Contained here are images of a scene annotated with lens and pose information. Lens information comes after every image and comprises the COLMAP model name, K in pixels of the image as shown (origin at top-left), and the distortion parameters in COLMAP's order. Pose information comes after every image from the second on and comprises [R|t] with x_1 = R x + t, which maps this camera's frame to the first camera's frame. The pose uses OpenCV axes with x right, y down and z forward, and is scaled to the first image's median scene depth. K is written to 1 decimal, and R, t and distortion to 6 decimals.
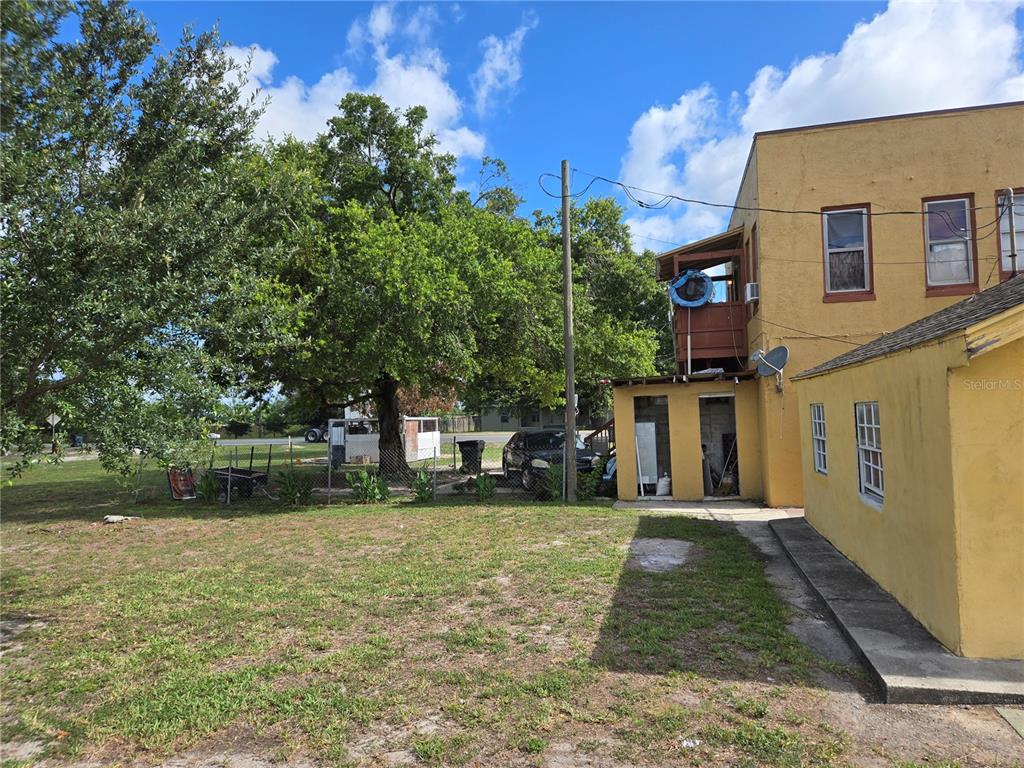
lens RADIAL K [[675.5, 0, 512.0], [0, 675.5, 371.9], [0, 0, 1]] dist [0.027504, -0.002748]
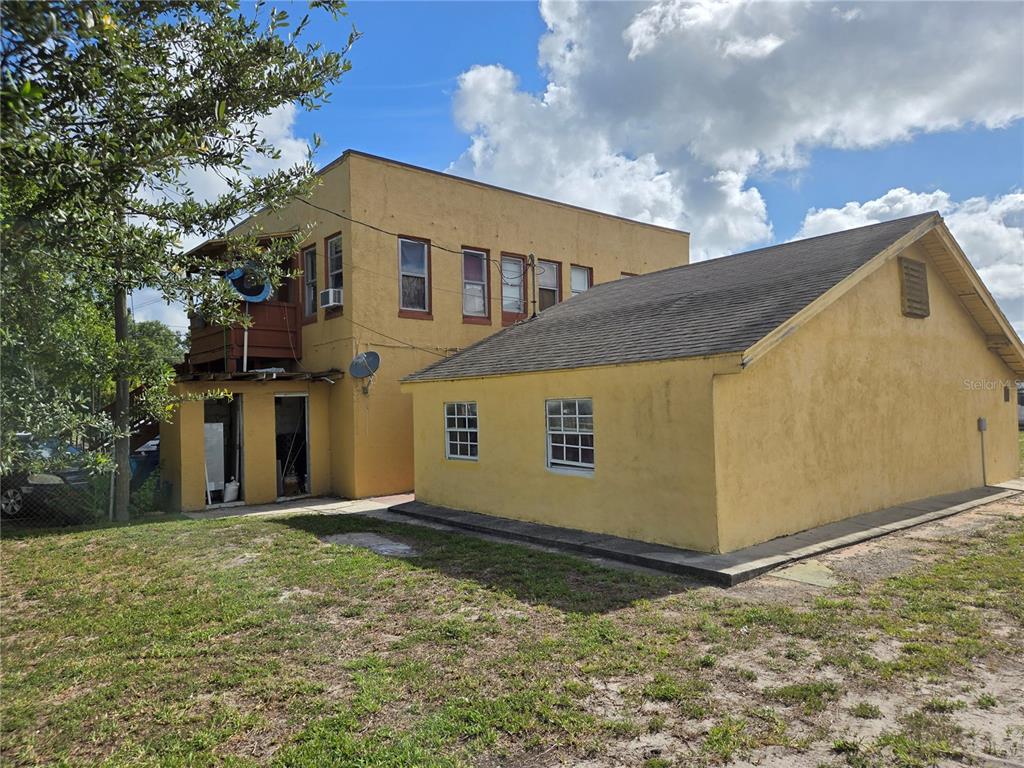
lens RADIAL K [[673.7, 0, 510.7], [0, 673.7, 378.6], [0, 0, 1]] dist [0.084550, -0.073786]
pose [[0.605780, 0.051384, 0.793972, -0.331893], [-0.047706, 0.998463, -0.028220, 0.025877], [-0.794201, -0.020782, 0.607300, 0.151030]]
